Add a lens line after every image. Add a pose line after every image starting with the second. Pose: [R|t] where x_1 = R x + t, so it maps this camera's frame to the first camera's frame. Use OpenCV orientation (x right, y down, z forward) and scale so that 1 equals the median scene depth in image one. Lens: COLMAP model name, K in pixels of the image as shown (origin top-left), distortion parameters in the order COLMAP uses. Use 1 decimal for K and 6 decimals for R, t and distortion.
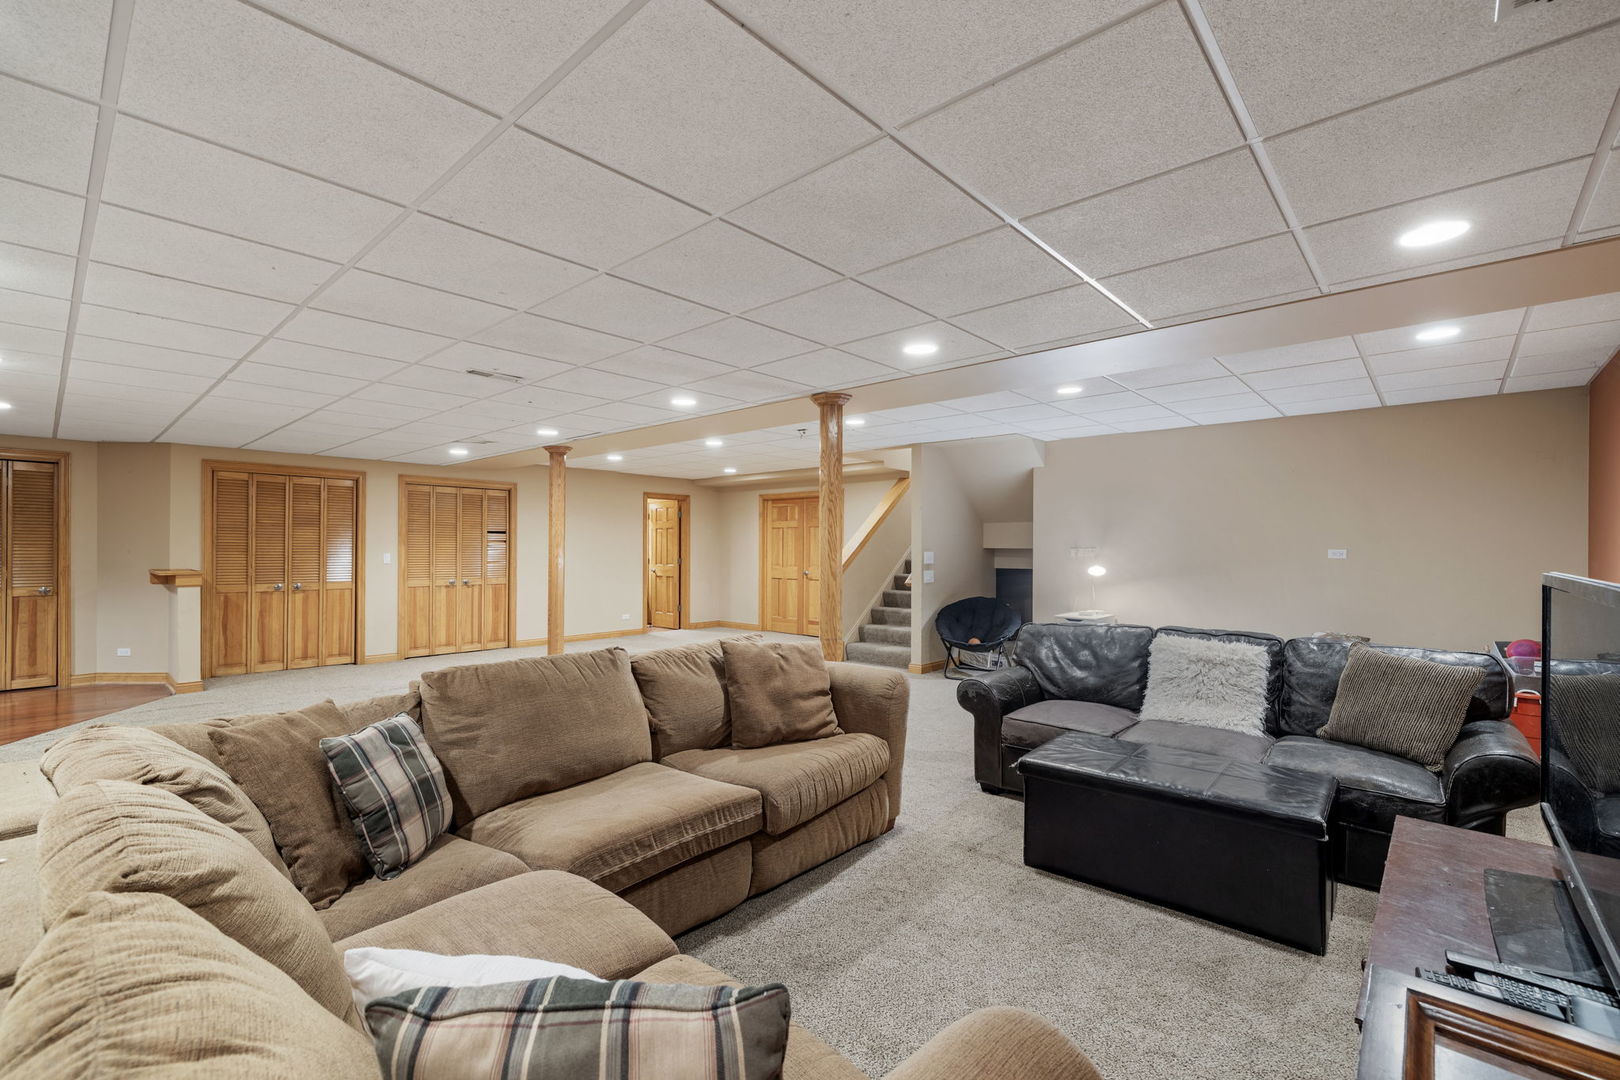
lens RADIAL K [[694.7, 0, 811.5], [0, 694.7, 545.2], [0, 0, 1]] dist [0.001350, 0.000195]
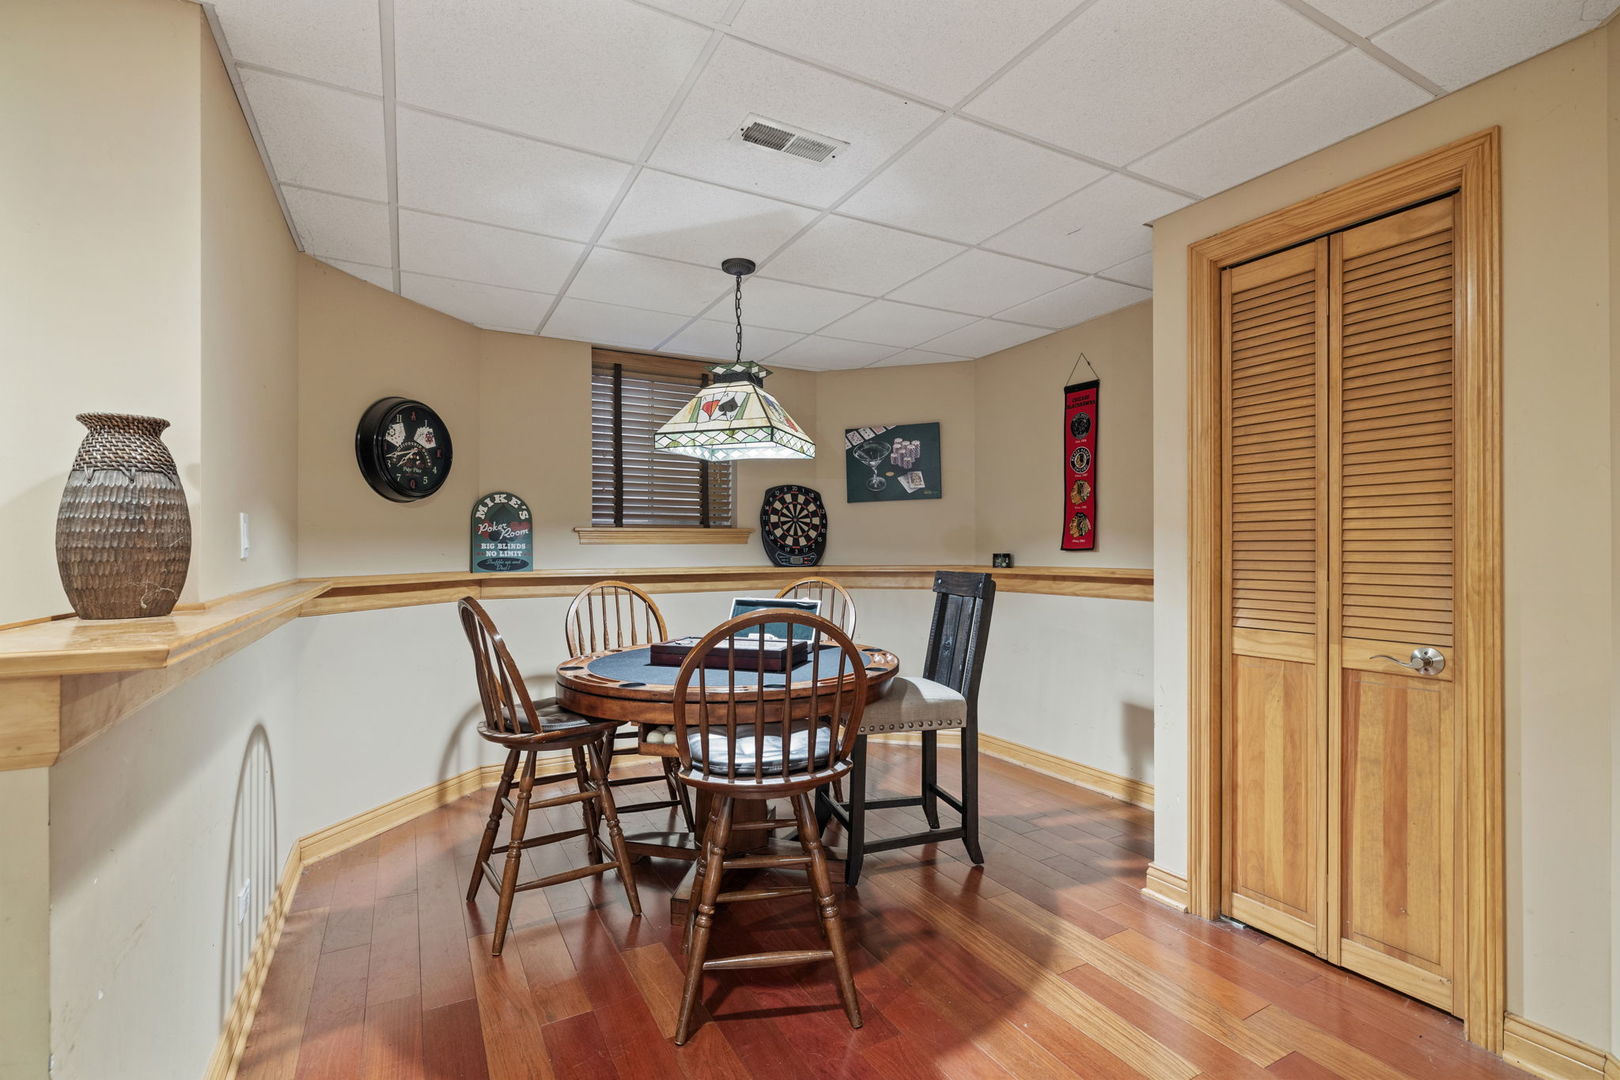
lens RADIAL K [[737.4, 0, 809.3], [0, 737.4, 543.1], [0, 0, 1]] dist [-0.005667, -0.000464]
pose [[-0.333781, -0.009845, -0.942599, -0.745507], [0.005083, 0.999912, -0.012244, 0.021365], [0.942637, -0.008878, -0.333702, 0.869131]]
